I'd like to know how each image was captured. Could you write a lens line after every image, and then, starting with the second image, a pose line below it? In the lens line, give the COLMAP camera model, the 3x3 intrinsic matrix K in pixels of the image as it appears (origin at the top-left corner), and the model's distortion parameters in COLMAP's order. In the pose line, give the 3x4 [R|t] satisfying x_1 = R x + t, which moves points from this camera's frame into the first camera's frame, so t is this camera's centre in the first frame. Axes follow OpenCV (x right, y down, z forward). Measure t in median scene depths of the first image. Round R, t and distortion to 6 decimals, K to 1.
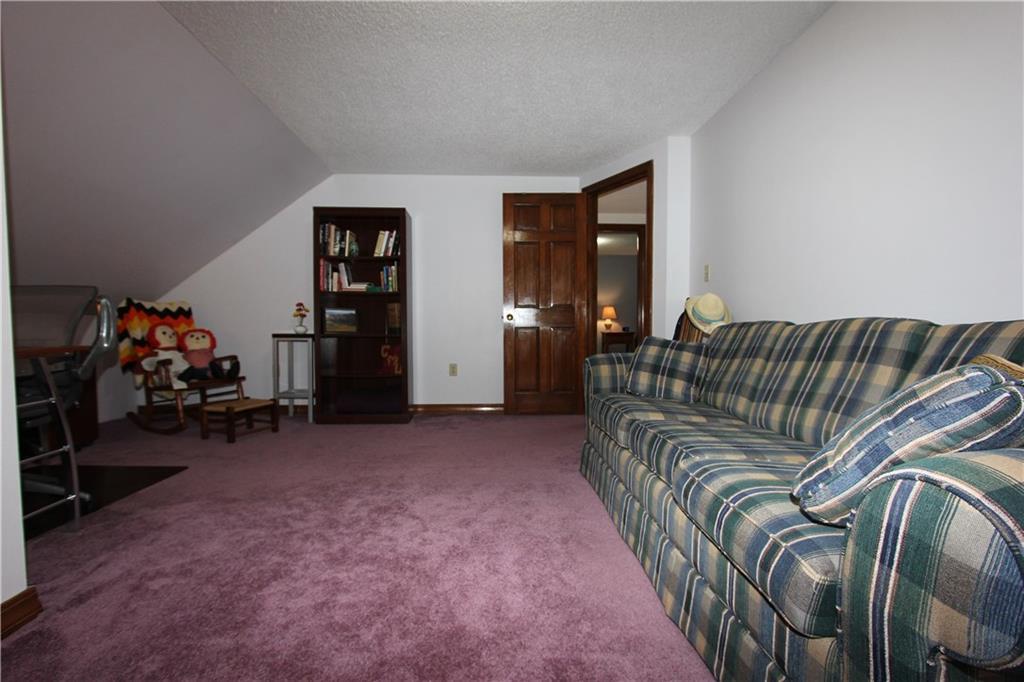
lens RADIAL K [[473.8, 0, 519.3], [0, 473.8, 343.8], [0, 0, 1]] dist [-0.014401, -0.000445]
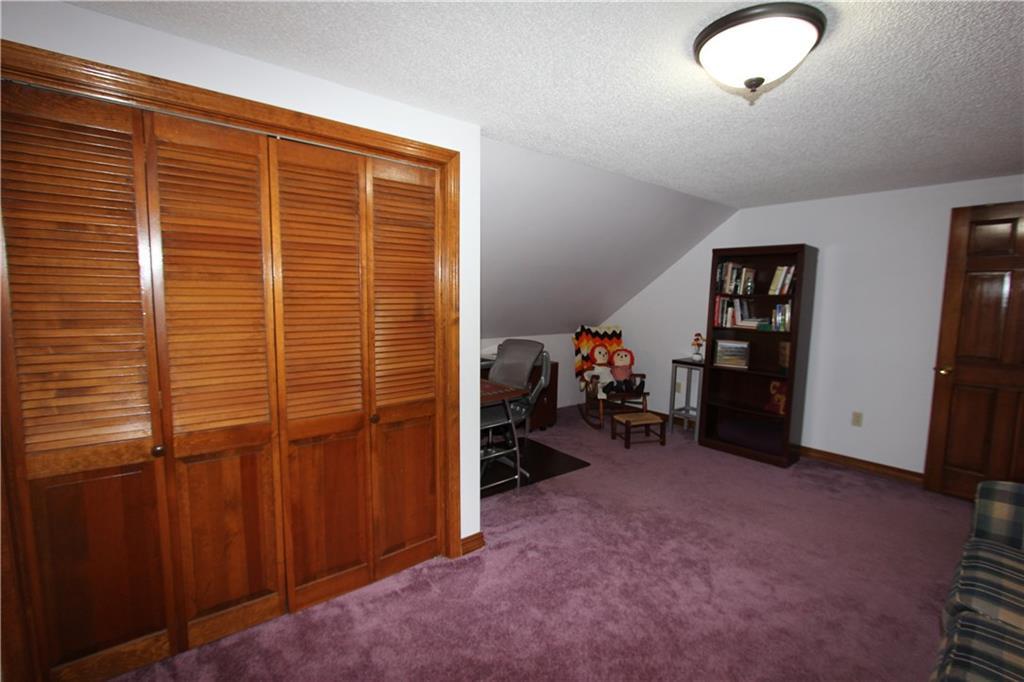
lens RADIAL K [[473.8, 0, 519.3], [0, 473.8, 343.8], [0, 0, 1]] dist [-0.014401, -0.000445]
pose [[0.599585, 0.098631, -0.794210, 0.187400], [-0.045281, 0.994968, 0.089378, -0.154293], [0.799029, -0.017627, 0.601034, -0.014549]]
